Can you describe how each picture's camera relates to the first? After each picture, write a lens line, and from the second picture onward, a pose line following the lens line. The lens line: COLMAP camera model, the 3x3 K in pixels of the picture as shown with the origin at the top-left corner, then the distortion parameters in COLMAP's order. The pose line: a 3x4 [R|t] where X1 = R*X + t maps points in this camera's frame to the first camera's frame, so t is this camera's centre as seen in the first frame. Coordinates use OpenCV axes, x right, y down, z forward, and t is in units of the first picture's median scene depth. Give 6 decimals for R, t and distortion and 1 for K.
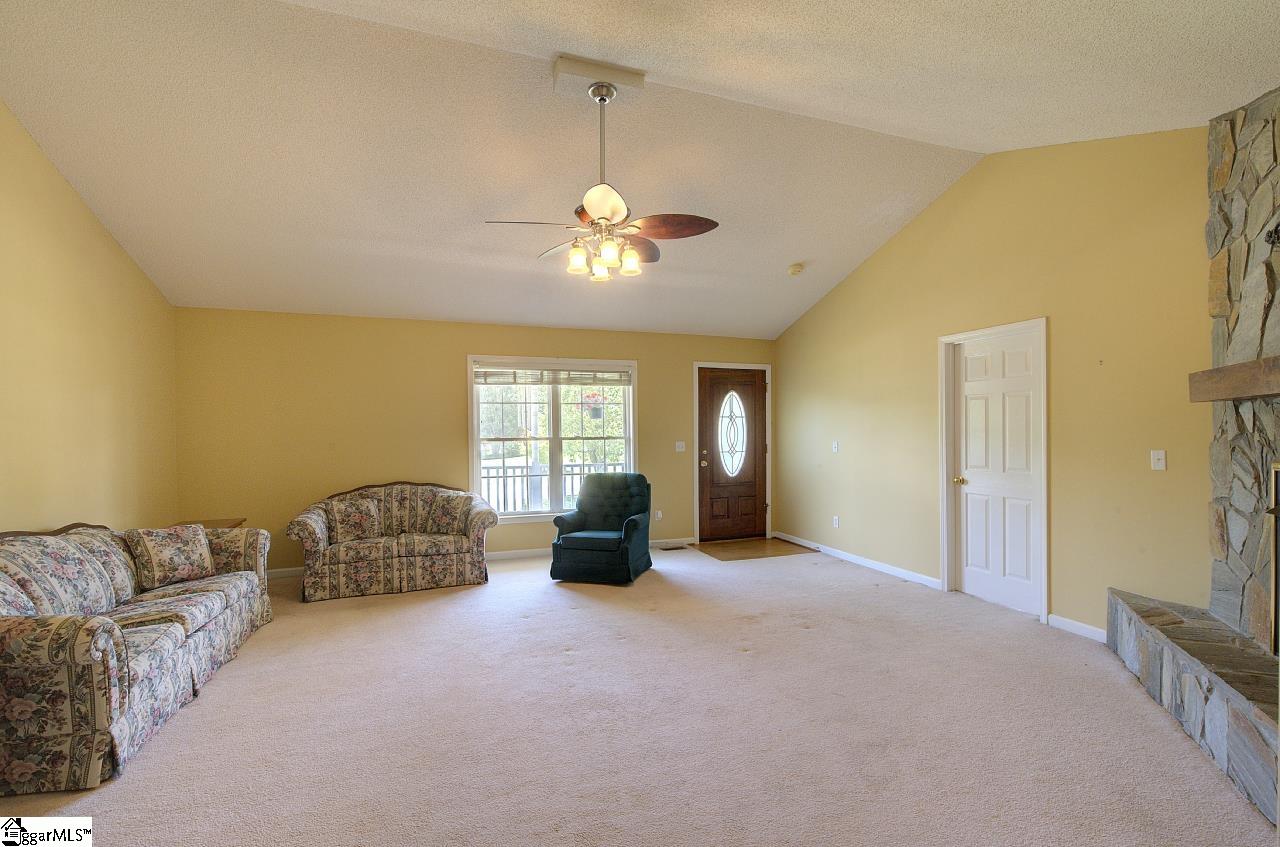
lens RADIAL K [[571.0, 0, 655.7], [0, 571.0, 430.3], [0, 0, 1]] dist [-0.001285, 0.001242]
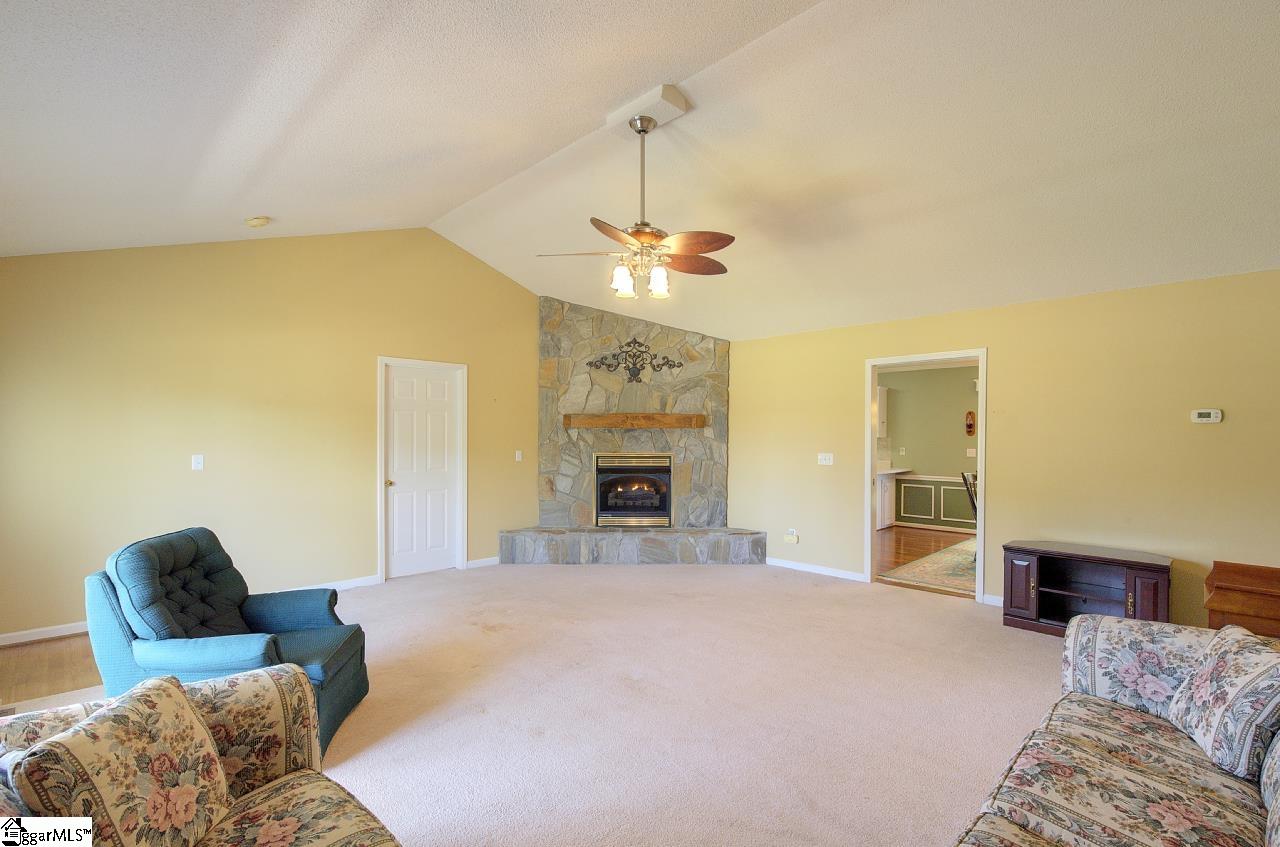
lens RADIAL K [[571.0, 0, 636.0], [0, 571.0, 436.1], [0, 0, 1]] dist [-0.001285, 0.001242]
pose [[-0.390334, 0.005262, 0.920658, -0.819480], [-0.000332, 0.999983, -0.005856, -0.002270], [-0.920673, -0.002592, -0.390326, 1.098105]]
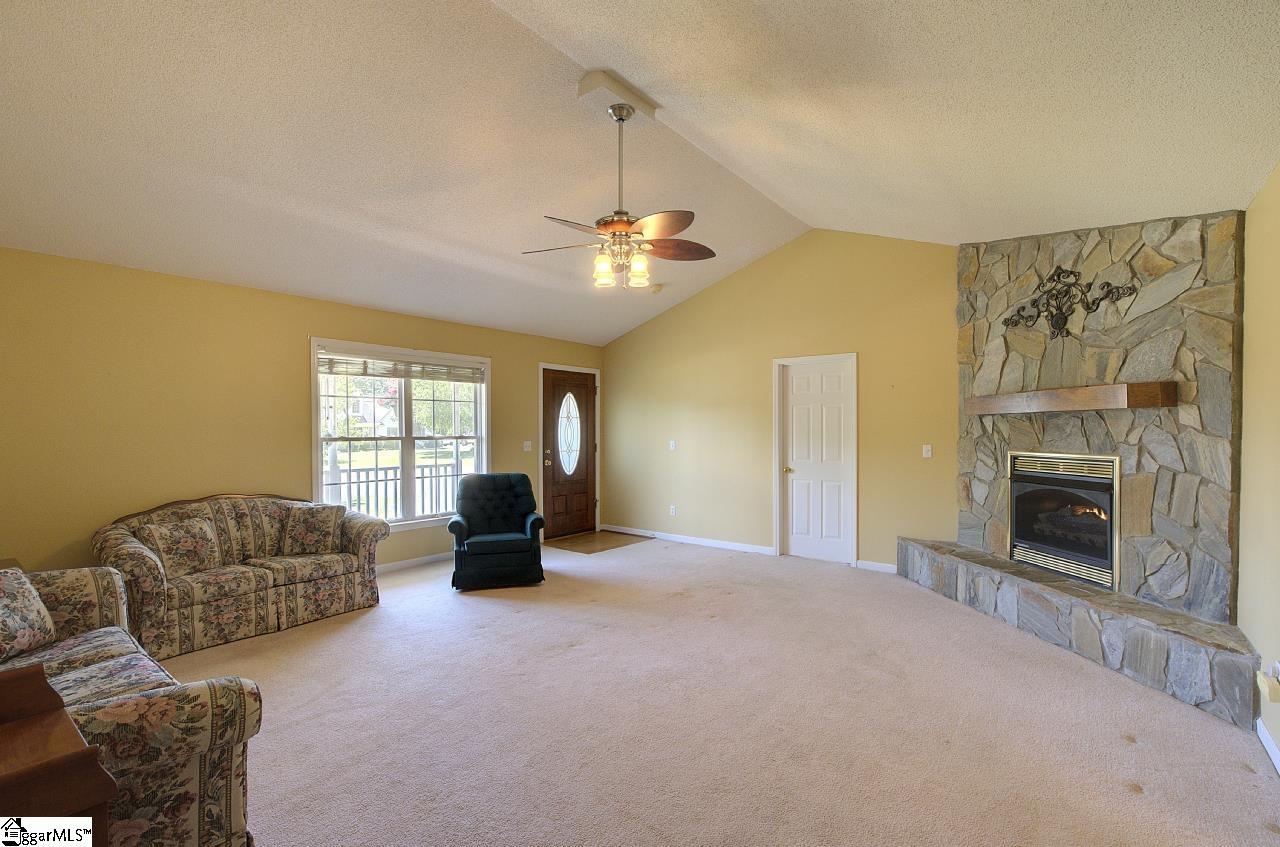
lens RADIAL K [[571.0, 0, 659.0], [0, 571.0, 429.1], [0, 0, 1]] dist [-0.001285, 0.001242]
pose [[0.848855, 0.008121, 0.528564, -0.456823], [-0.006035, 0.999966, -0.005672, 0.004022], [-0.528592, 0.001625, 0.848875, 0.045945]]
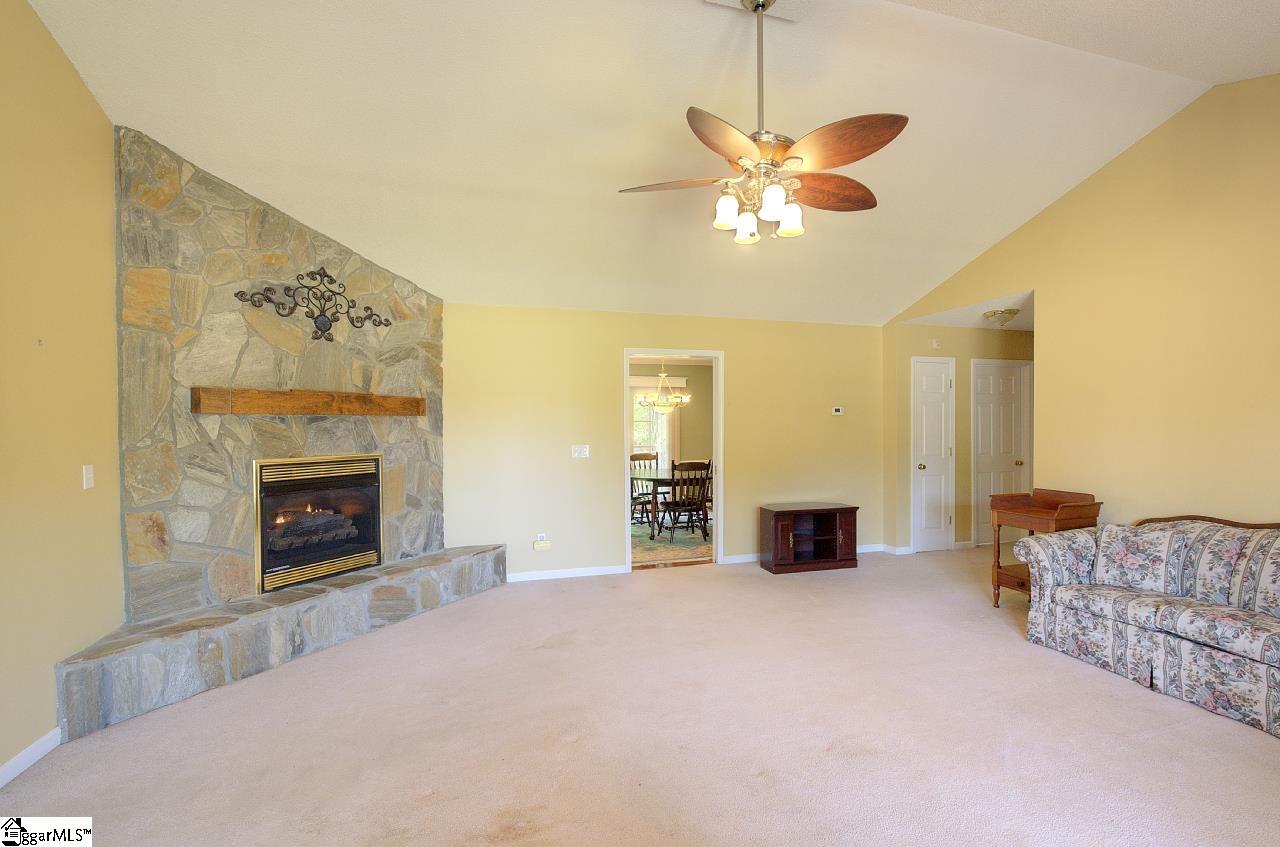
lens RADIAL K [[571.0, 0, 634.9], [0, 571.0, 431.6], [0, 0, 1]] dist [-0.001285, 0.001242]
pose [[-0.995022, 0.013365, 0.098757, 0.004017], [0.014320, 0.999857, 0.008965, -0.007723], [-0.098623, 0.010335, -0.995071, 1.385011]]
